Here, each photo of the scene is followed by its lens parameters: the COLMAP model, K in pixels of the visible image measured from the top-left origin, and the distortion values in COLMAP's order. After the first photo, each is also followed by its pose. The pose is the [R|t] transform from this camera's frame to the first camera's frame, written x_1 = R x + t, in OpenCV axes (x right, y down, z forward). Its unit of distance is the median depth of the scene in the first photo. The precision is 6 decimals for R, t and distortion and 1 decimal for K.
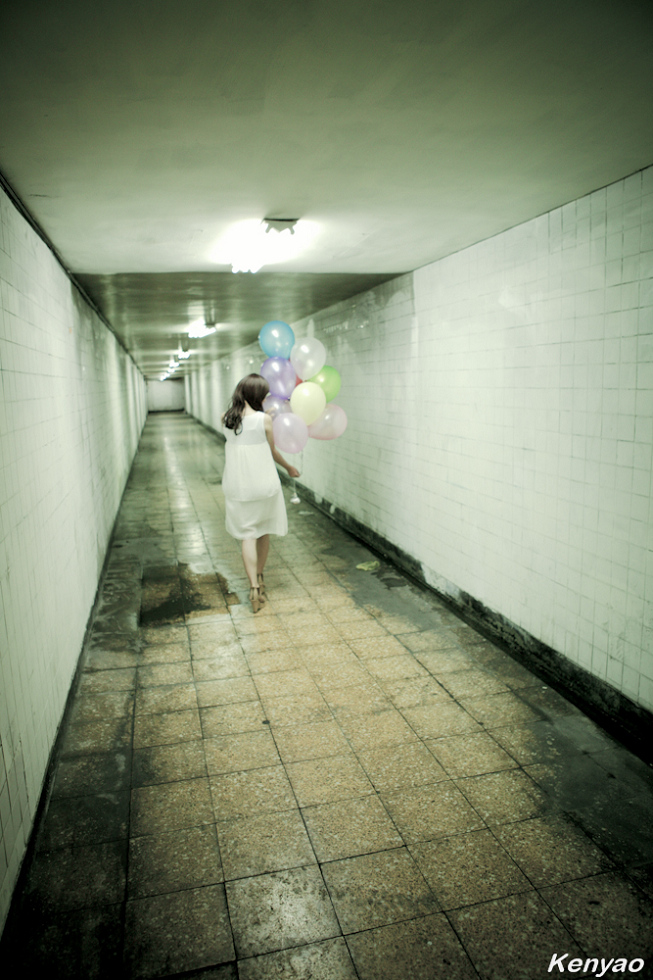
lens RADIAL K [[685.1, 0, 324.8], [0, 685.1, 493.6], [0, 0, 1]] dist [-0.094743, 0.067613]
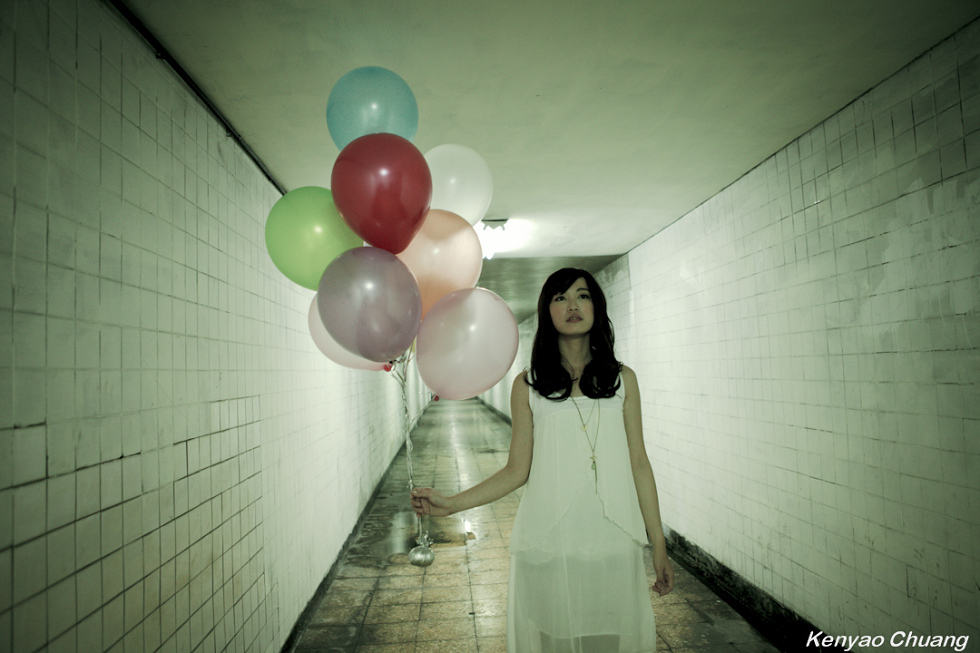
lens RADIAL K [[728.2, 0, 494.7], [0, 728.2, 325.9], [0, 0, 1]] dist [-0.069857, 0.036087]
pose [[0.983546, -0.020702, -0.179470, 0.170147], [-0.018813, 0.976276, -0.215712, 0.096694], [0.179677, 0.215539, 0.959822, -0.299215]]
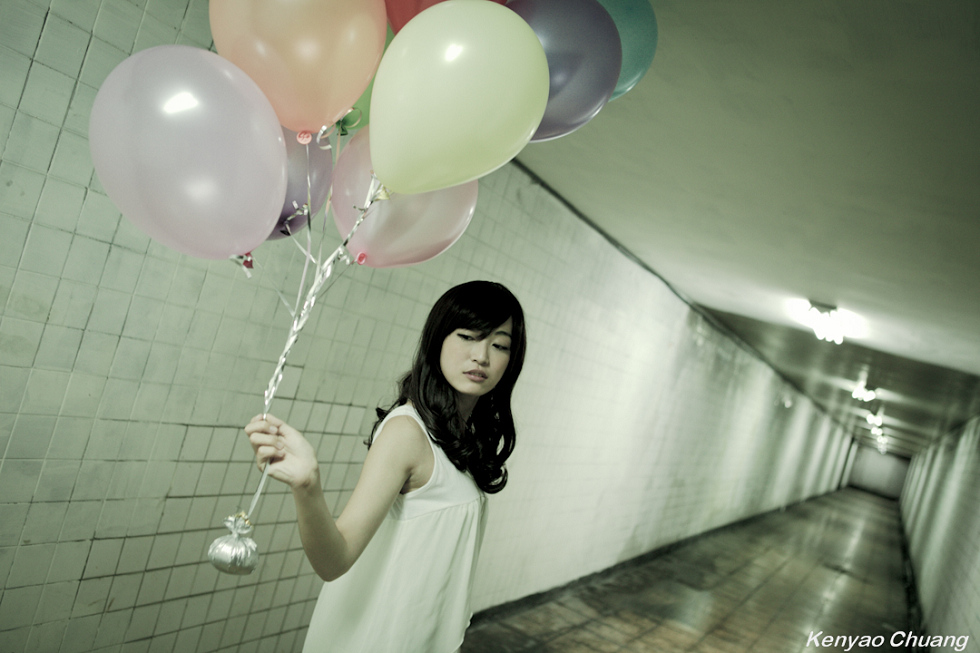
lens RADIAL K [[930.5, 0, 482.6], [0, 930.5, 322.4], [0, 0, 1]] dist [-0.028944, 0.000000]
pose [[0.720430, 0.243317, -0.649444, 0.523467], [-0.411770, 0.903584, -0.118245, 0.062551], [0.558056, 0.352609, 0.751159, -0.517845]]
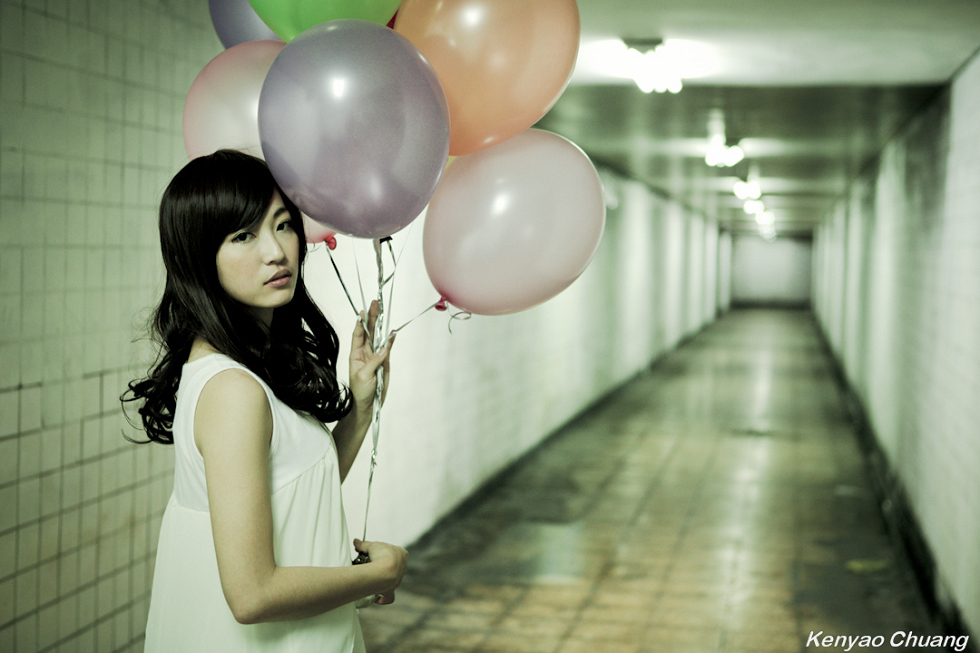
lens RADIAL K [[1694.8, 0, 494.2], [0, 1694.8, 334.4], [0, 0, 1]] dist [0.070176, 0.000000]
pose [[0.904069, 0.076184, -0.420541, 0.573520], [-0.121117, 0.989315, -0.081154, 0.101771], [0.409865, 0.124304, 0.903637, -0.735356]]
